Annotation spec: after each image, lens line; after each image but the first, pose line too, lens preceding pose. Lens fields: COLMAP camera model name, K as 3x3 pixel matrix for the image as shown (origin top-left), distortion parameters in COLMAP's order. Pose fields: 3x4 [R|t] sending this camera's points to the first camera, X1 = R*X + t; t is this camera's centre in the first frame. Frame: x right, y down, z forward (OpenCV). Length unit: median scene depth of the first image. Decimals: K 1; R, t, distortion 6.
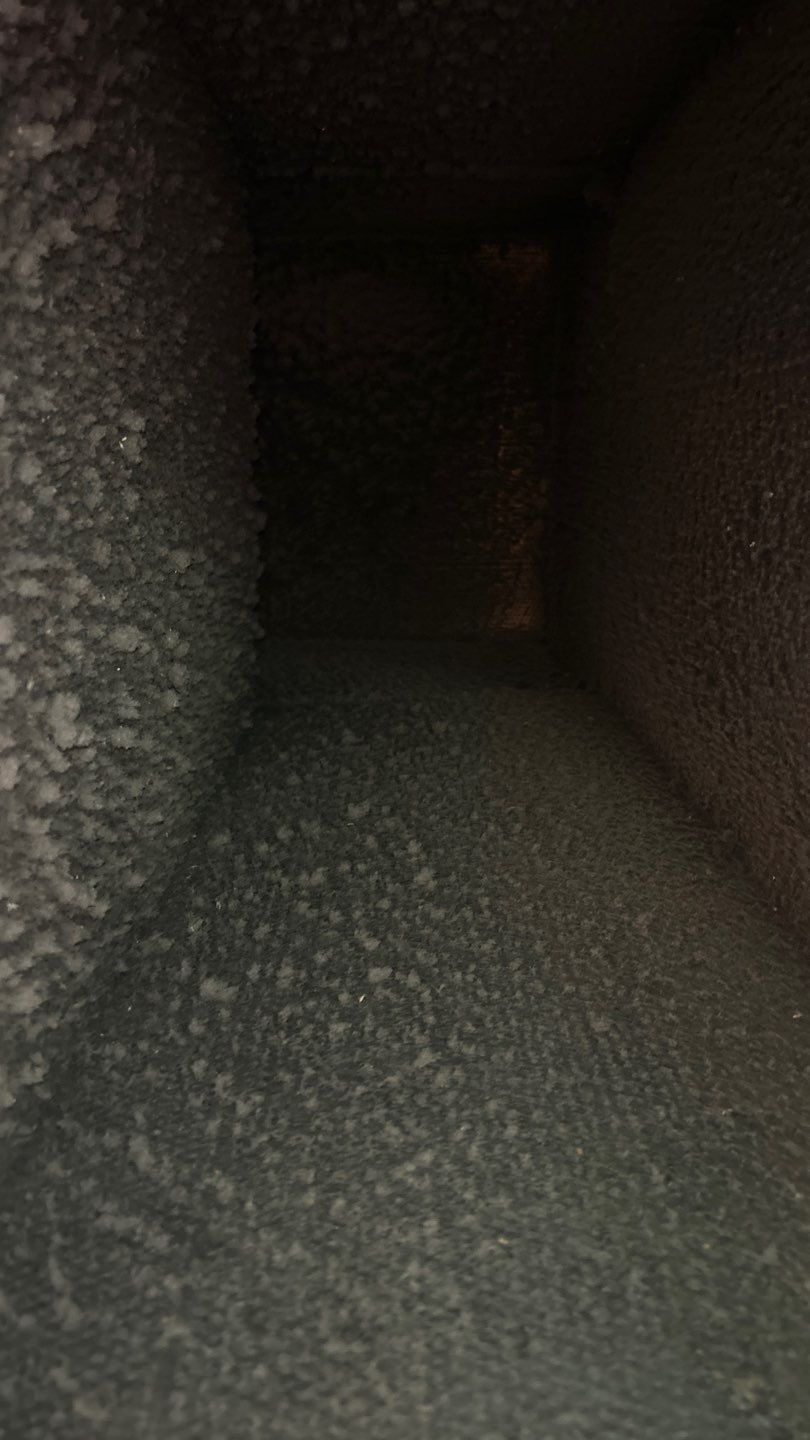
lens RADIAL K [[1165.2, 0, 406.3], [0, 1165.2, 685.1], [0, 0, 1]] dist [0.072614, -0.079573]
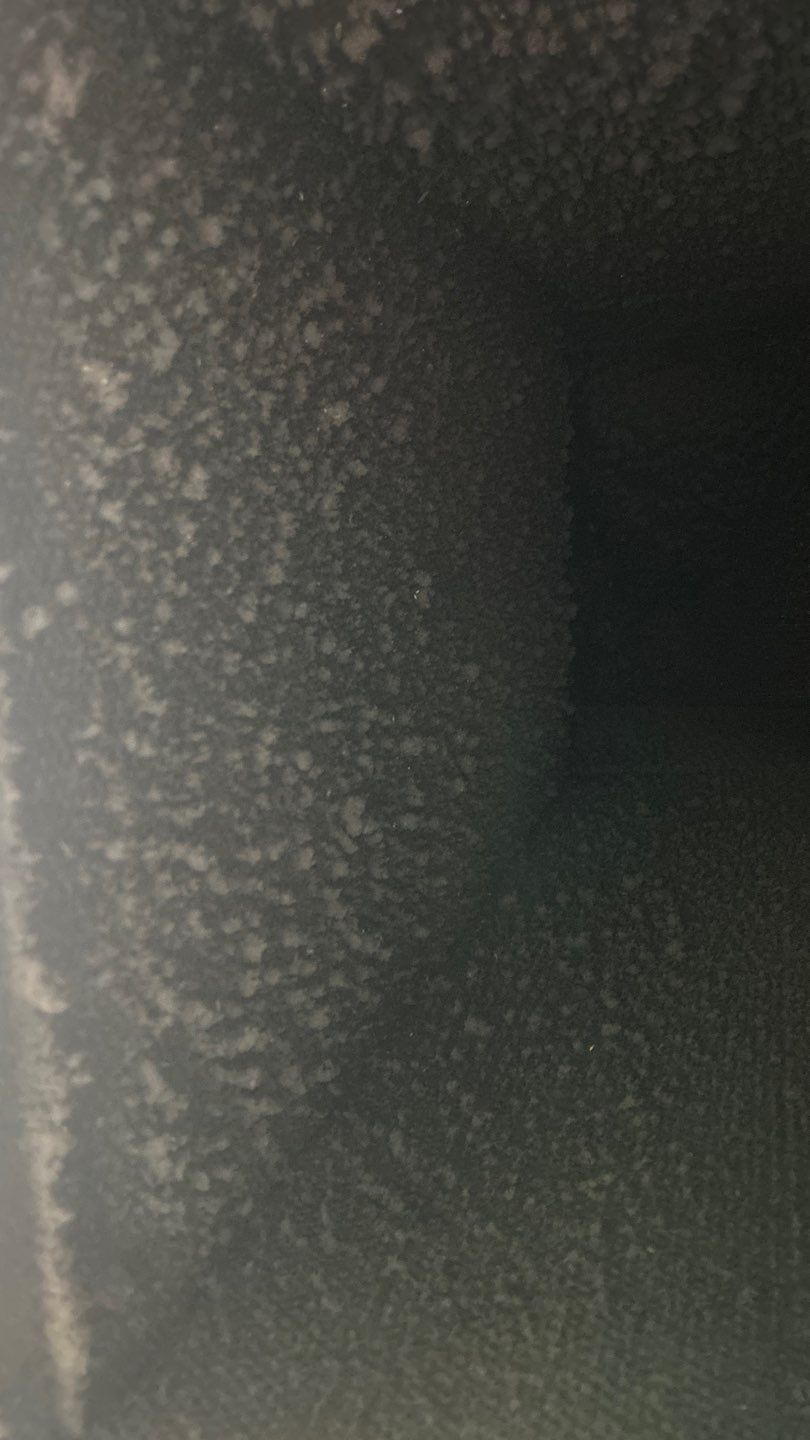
lens RADIAL K [[1177.1, 0, 406.3], [0, 1177.1, 649.3], [0, 0, 1]] dist [0.043167, 0.000598]
pose [[0.946820, 0.001233, -0.321761, 0.218262], [-0.019311, 0.998408, -0.052999, -0.096332], [0.321184, 0.056394, 0.945336, -0.311807]]
